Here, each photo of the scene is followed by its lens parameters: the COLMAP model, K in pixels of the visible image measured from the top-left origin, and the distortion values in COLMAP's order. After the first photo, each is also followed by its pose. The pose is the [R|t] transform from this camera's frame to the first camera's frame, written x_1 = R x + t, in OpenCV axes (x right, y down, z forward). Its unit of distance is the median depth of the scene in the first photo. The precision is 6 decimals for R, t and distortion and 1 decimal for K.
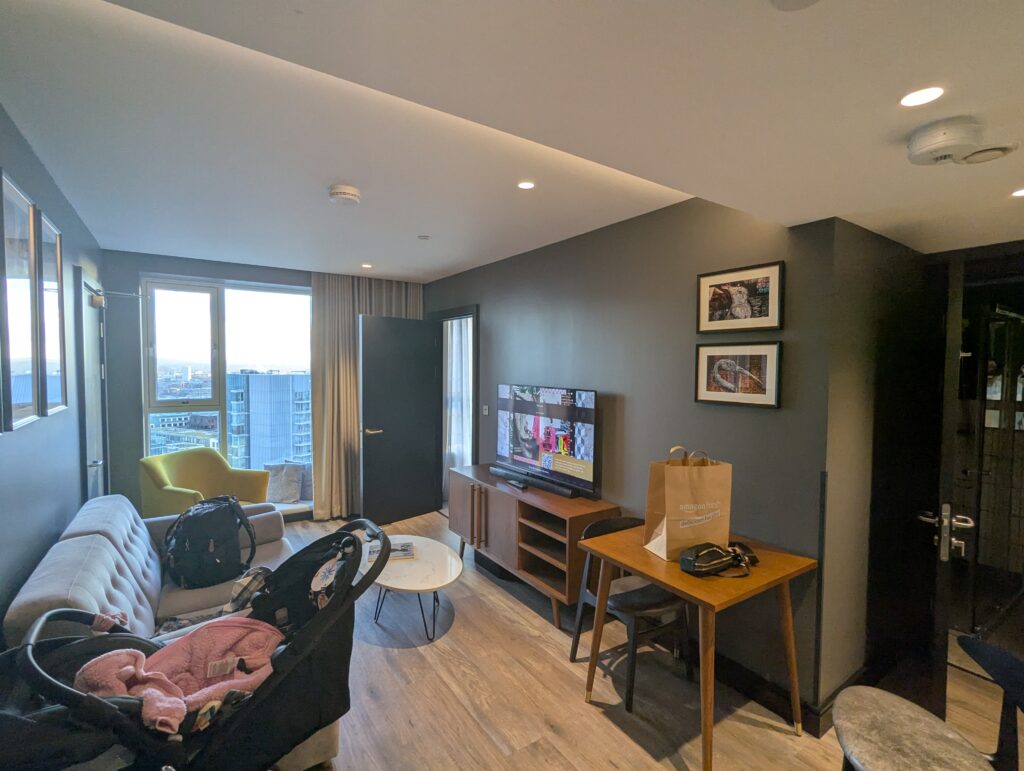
lens RADIAL K [[485.0, 0, 512.1], [0, 485.0, 385.4], [0, 0, 1]] dist [-0.001457, 0.000010]
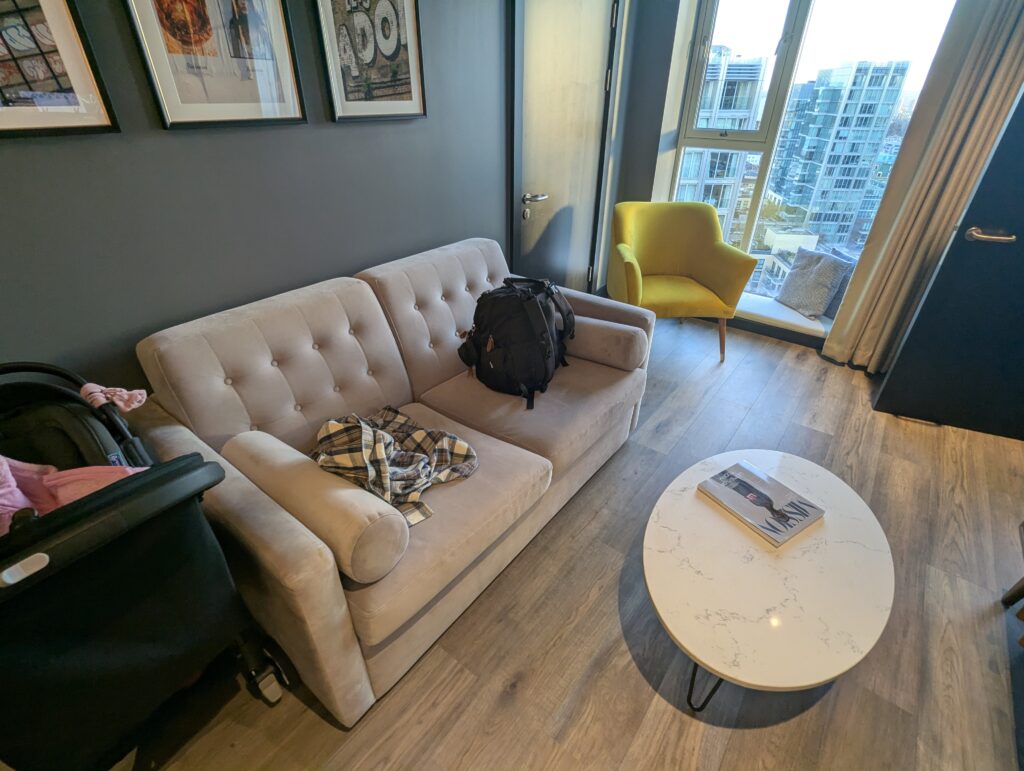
lens RADIAL K [[485.0, 0, 511.4], [0, 485.0, 382.5], [0, 0, 1]] dist [-0.001457, 0.000010]
pose [[0.308703, 0.486731, -0.817188, 0.007517], [-0.042424, 0.865340, 0.499386, 0.007597], [0.950212, -0.119493, 0.287782, 0.419538]]
